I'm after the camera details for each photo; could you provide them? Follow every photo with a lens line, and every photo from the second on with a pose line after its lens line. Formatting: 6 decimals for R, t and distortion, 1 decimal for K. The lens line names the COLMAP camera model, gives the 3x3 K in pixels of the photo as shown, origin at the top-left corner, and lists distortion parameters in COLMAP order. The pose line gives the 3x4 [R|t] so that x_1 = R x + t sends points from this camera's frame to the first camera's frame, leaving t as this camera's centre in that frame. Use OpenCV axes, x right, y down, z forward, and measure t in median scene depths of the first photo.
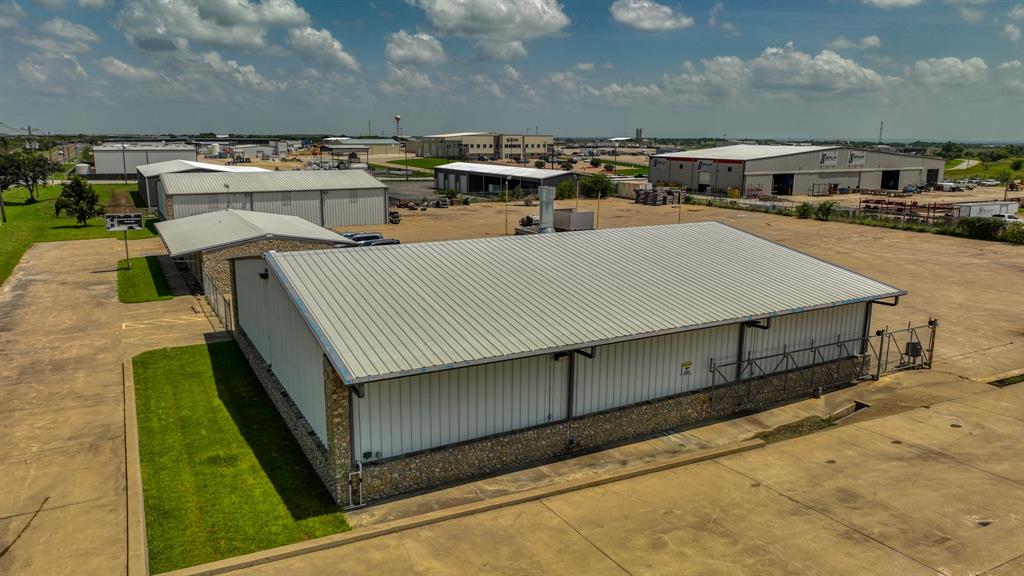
lens RADIAL K [[711.1, 0, 506.2], [0, 711.1, 284.3], [0, 0, 1]] dist [0.006658, 0.007161]
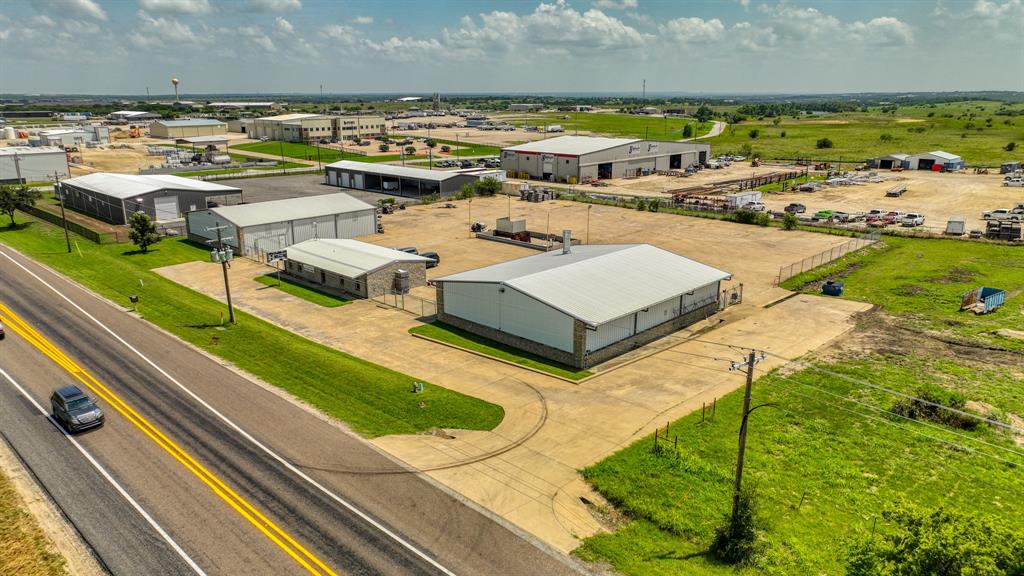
lens RADIAL K [[711.1, 0, 506.2], [0, 711.1, 284.3], [0, 0, 1]] dist [0.006658, 0.007161]
pose [[0.957976, -0.083141, 0.274537, -0.305756], [0.067327, 0.995509, 0.066549, -0.059950], [-0.278837, -0.045268, 0.959271, -0.404720]]
